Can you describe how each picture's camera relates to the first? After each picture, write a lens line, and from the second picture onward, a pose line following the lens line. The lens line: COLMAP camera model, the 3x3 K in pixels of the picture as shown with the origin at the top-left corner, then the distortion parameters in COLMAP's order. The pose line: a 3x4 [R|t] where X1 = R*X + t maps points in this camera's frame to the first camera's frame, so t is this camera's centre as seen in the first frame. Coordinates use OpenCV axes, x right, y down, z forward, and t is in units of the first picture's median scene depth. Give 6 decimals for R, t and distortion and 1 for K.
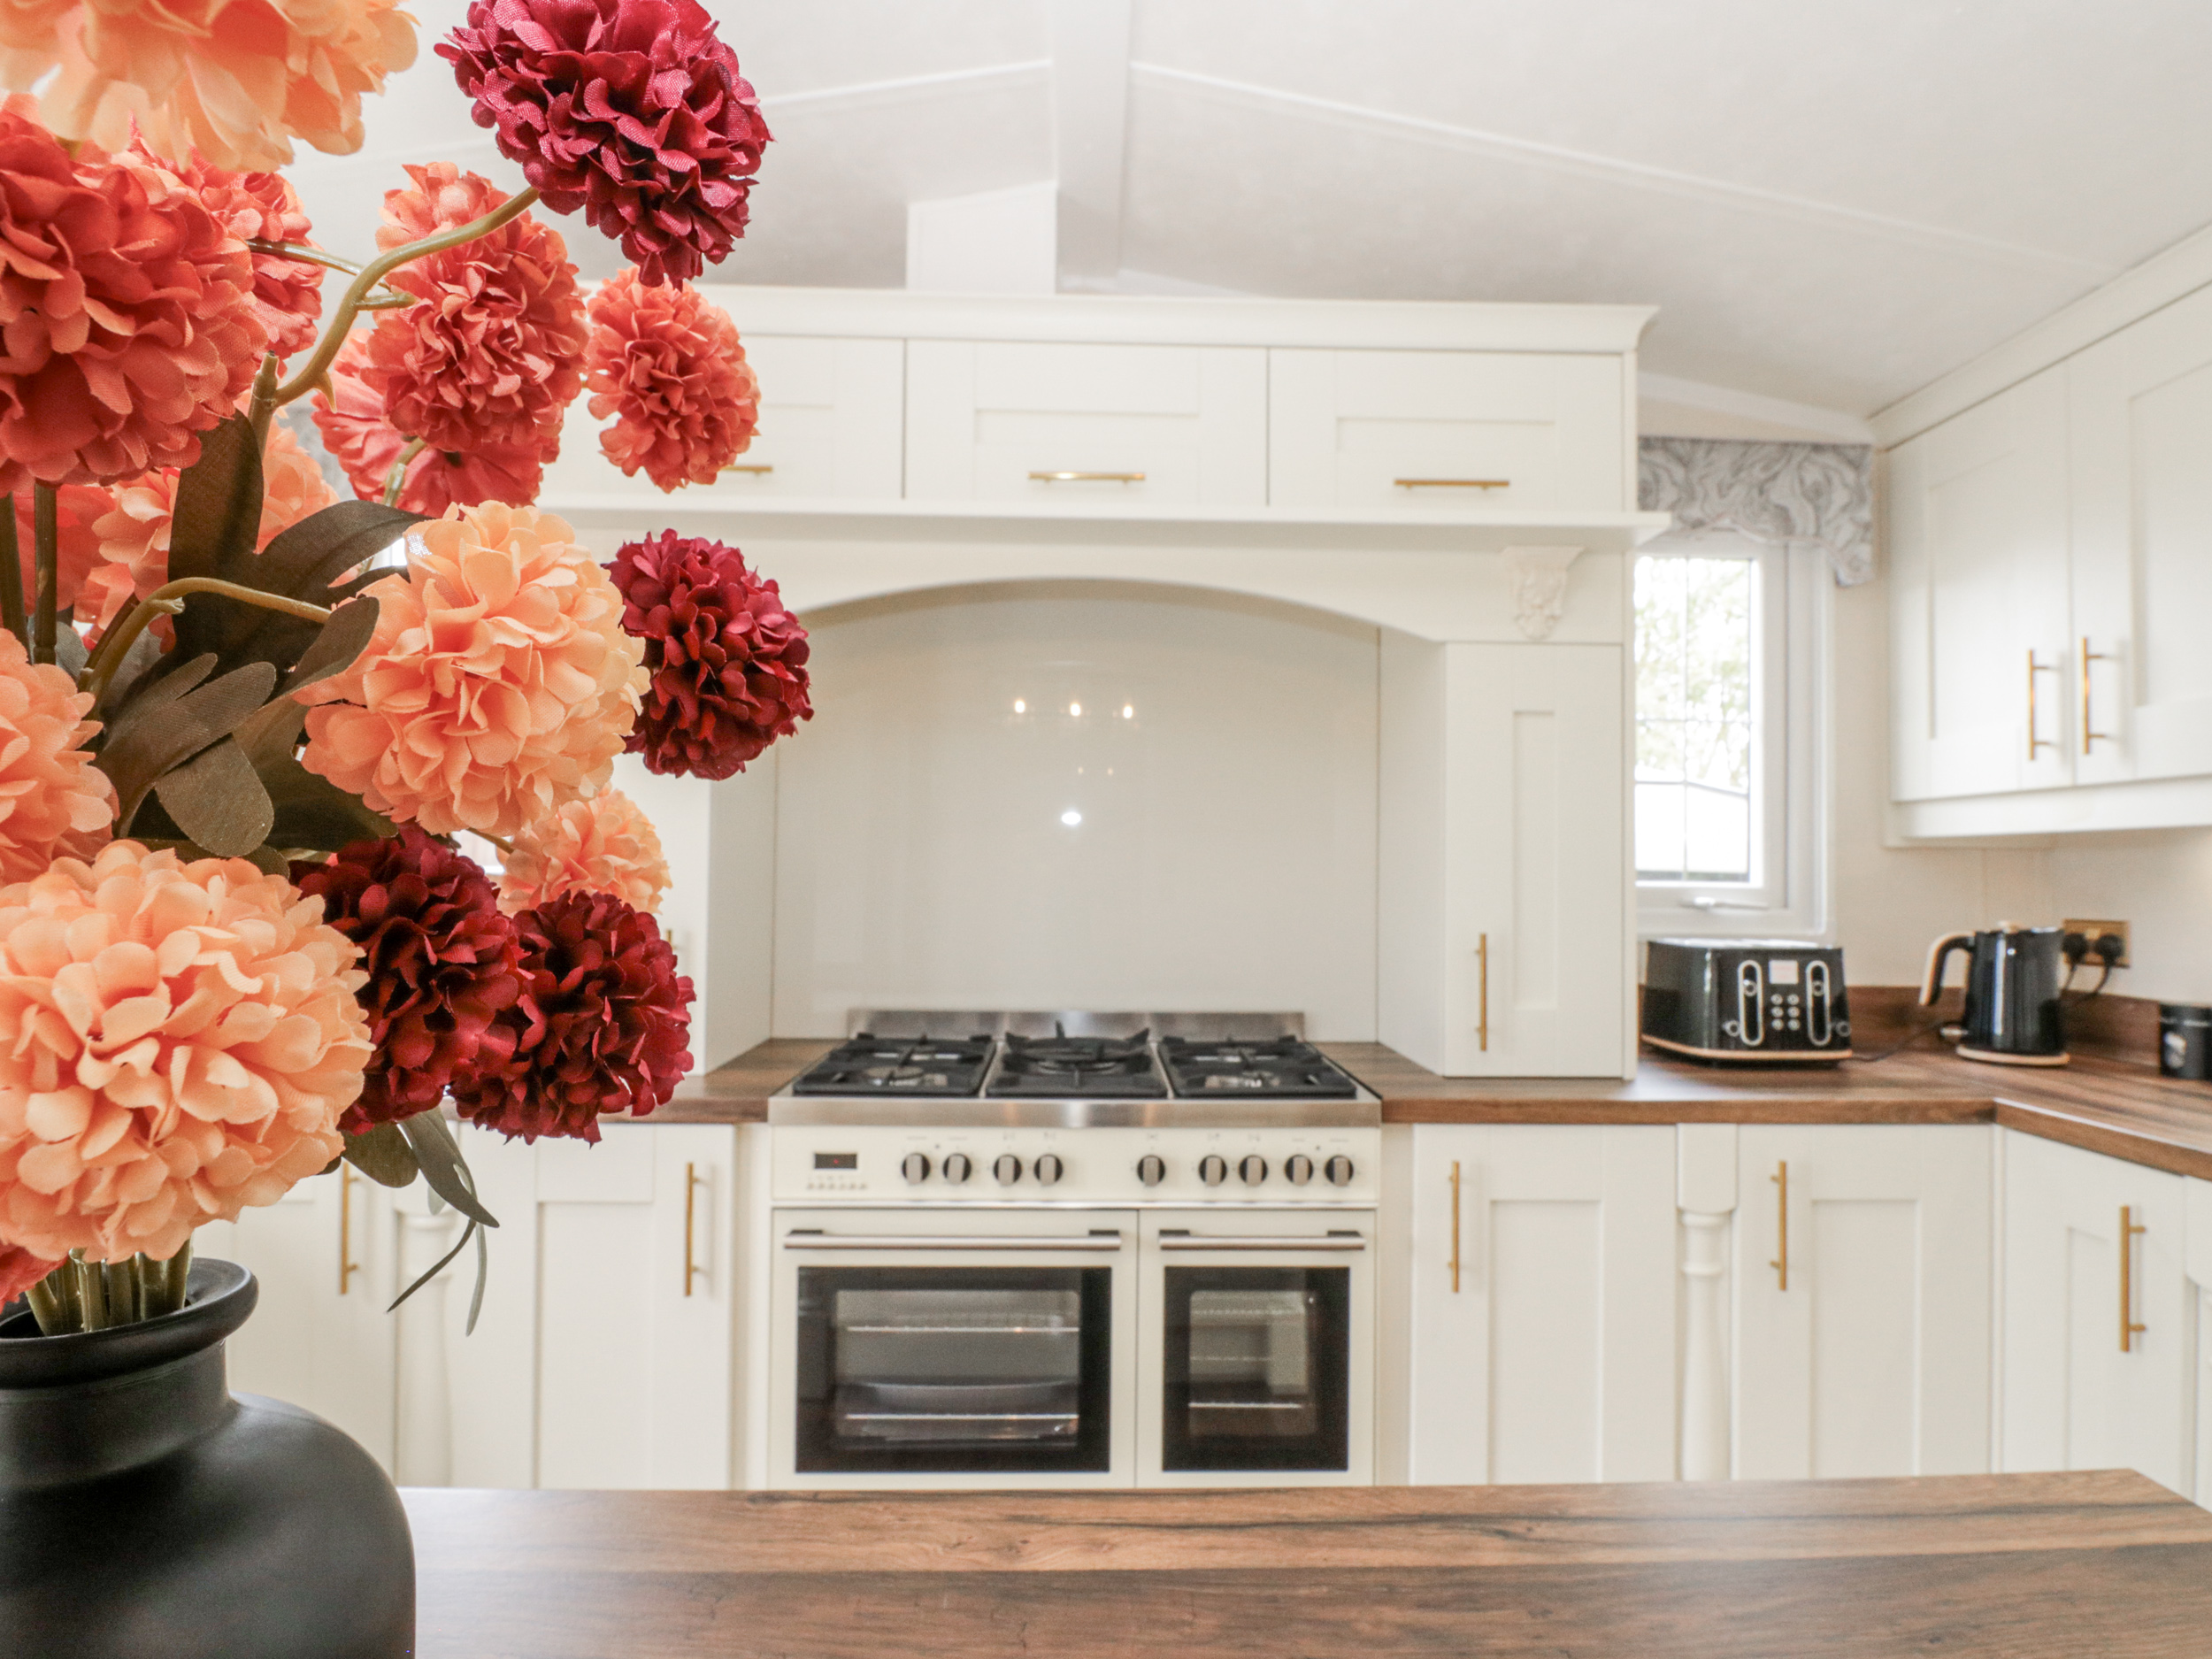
lens RADIAL K [[1174.5, 0, 1127.8], [0, 1174.5, 835.7], [0, 0, 1]] dist [0.001954, -0.014515]
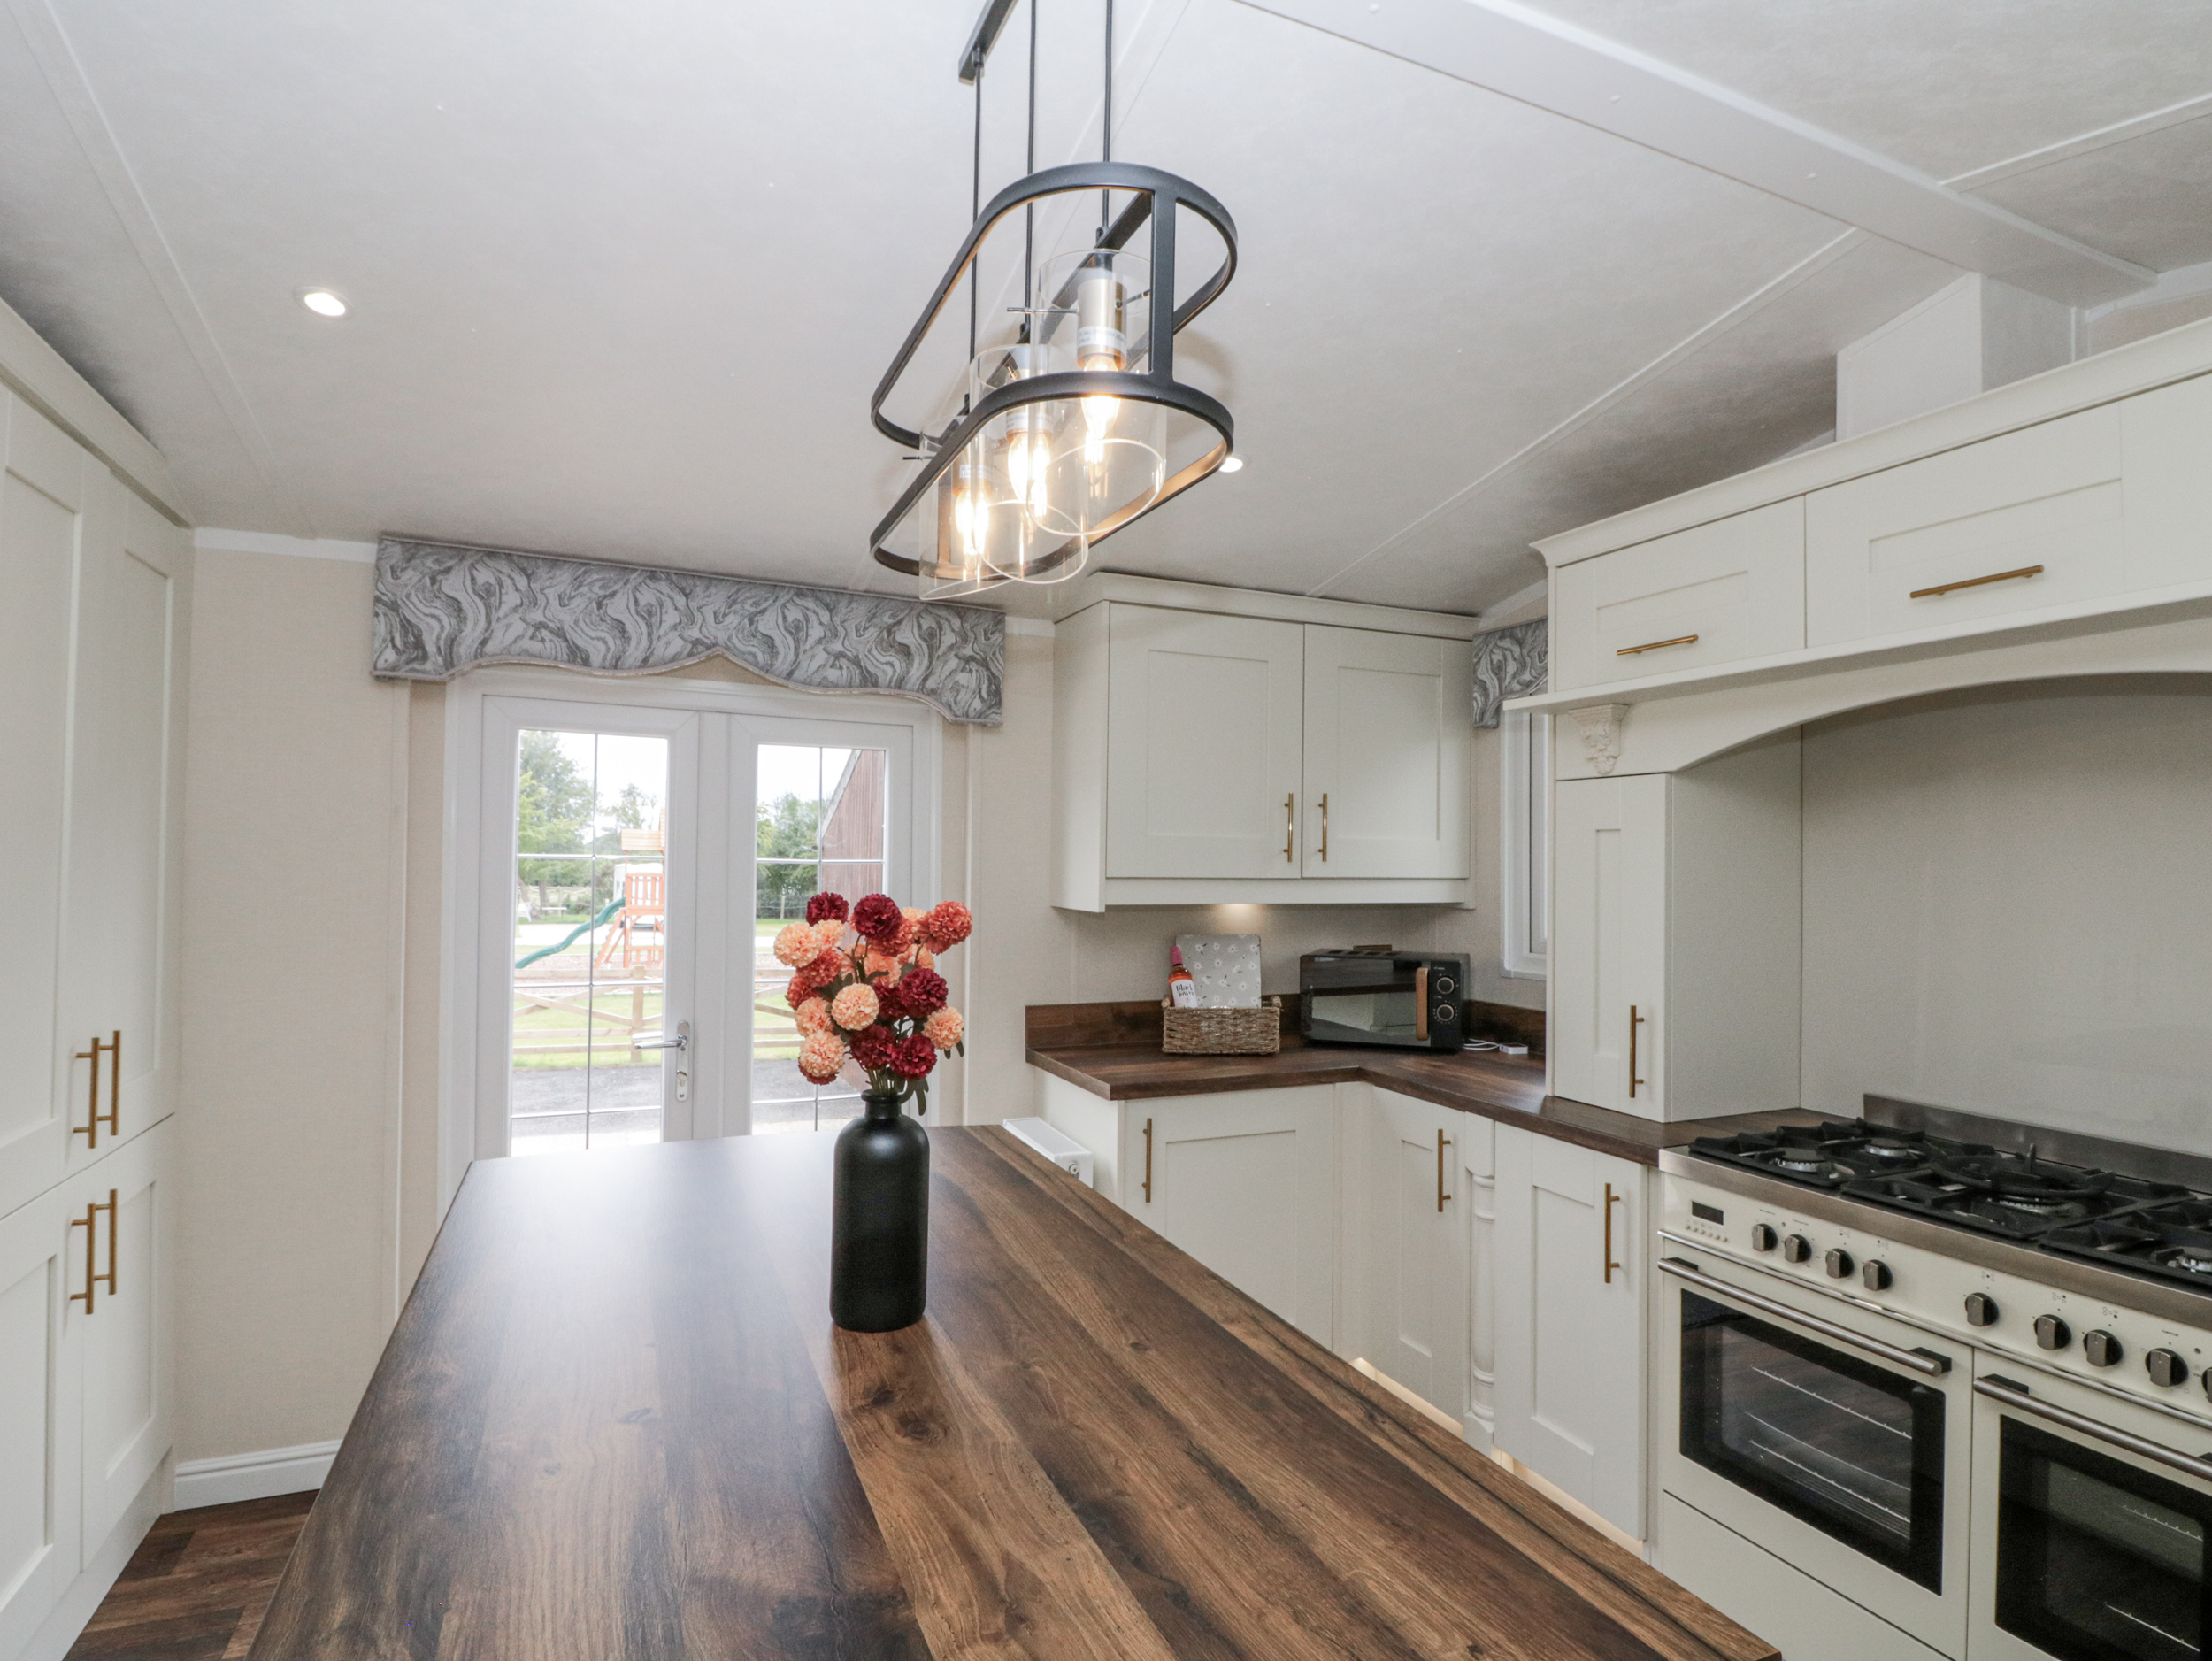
lens RADIAL K [[1174.6, 0, 1127.8], [0, 1174.6, 836.7], [0, 0, 1]] dist [0.001954, -0.014515]
pose [[0.378018, -0.023865, -0.925491, 0.588203], [0.015277, 0.999692, -0.019538, -0.088233], [0.925672, -0.006753, 0.378267, -0.014629]]
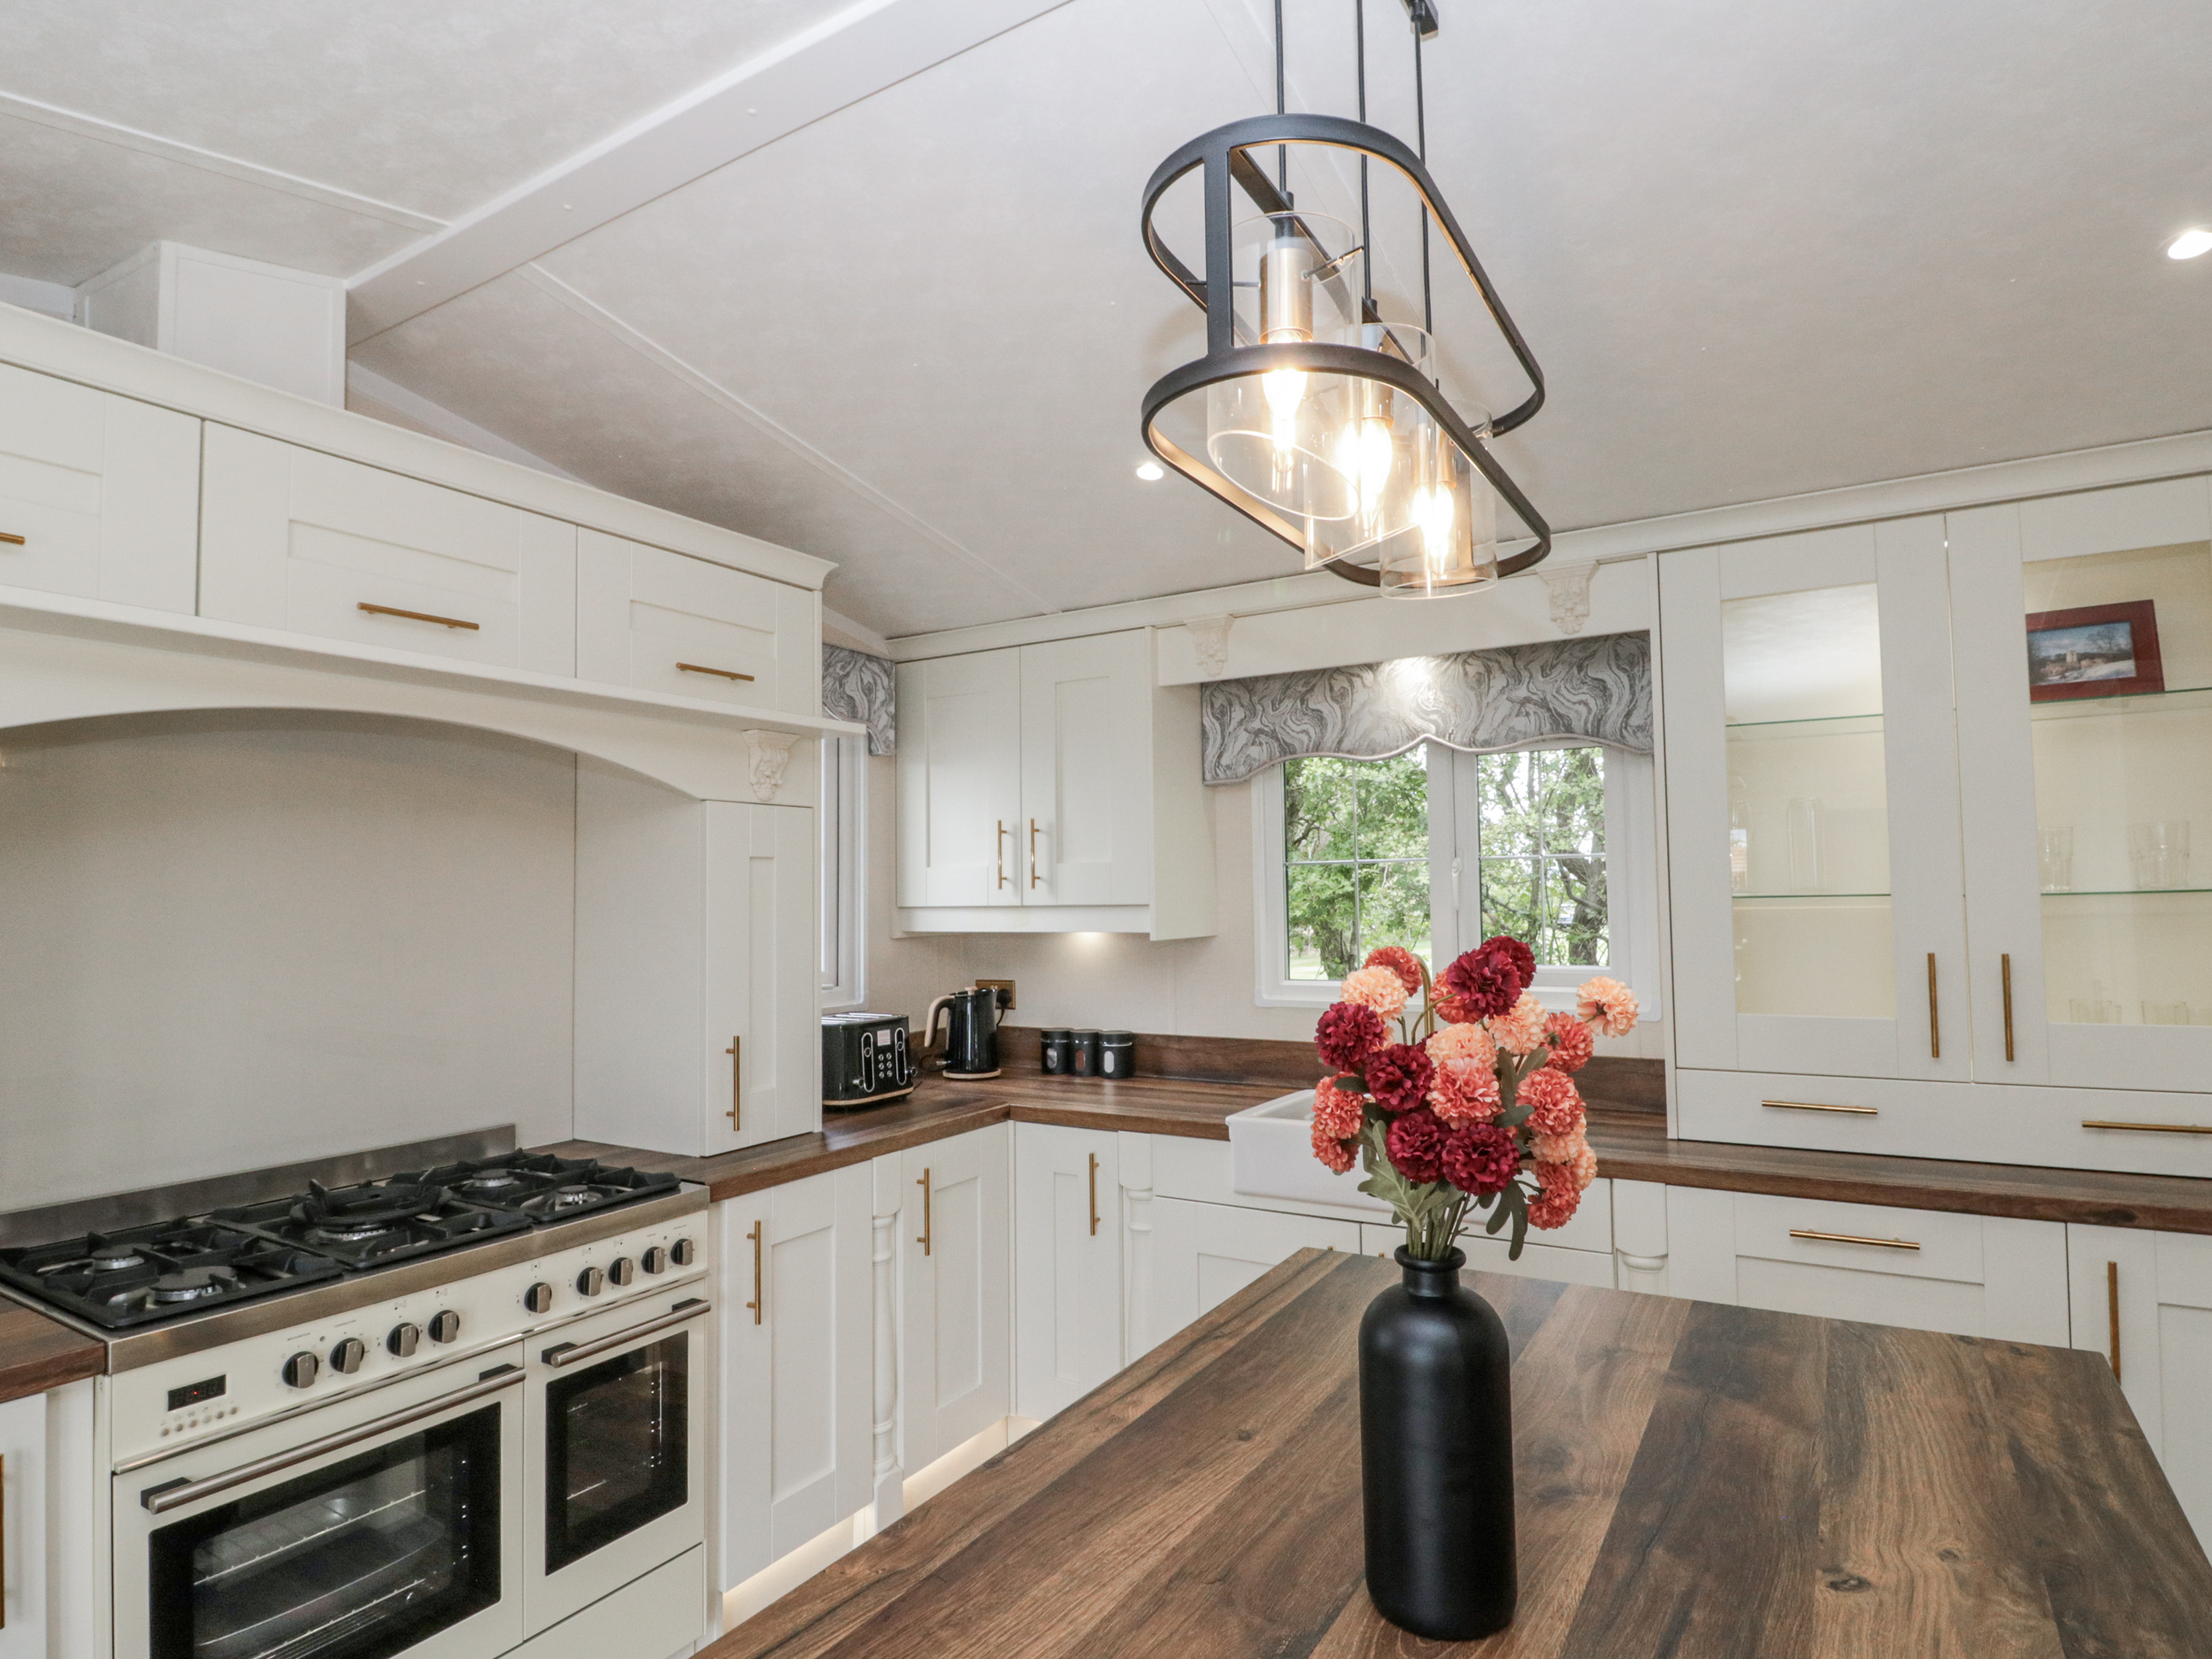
lens RADIAL K [[1174.5, 0, 1127.8], [0, 1174.5, 835.7], [0, 0, 1]] dist [0.001954, -0.014515]
pose [[0.544516, 0.029673, 0.838226, -0.536480], [-0.007417, 0.999505, -0.030564, -0.097390], [-0.838718, 0.010425, 0.544466, -0.035519]]
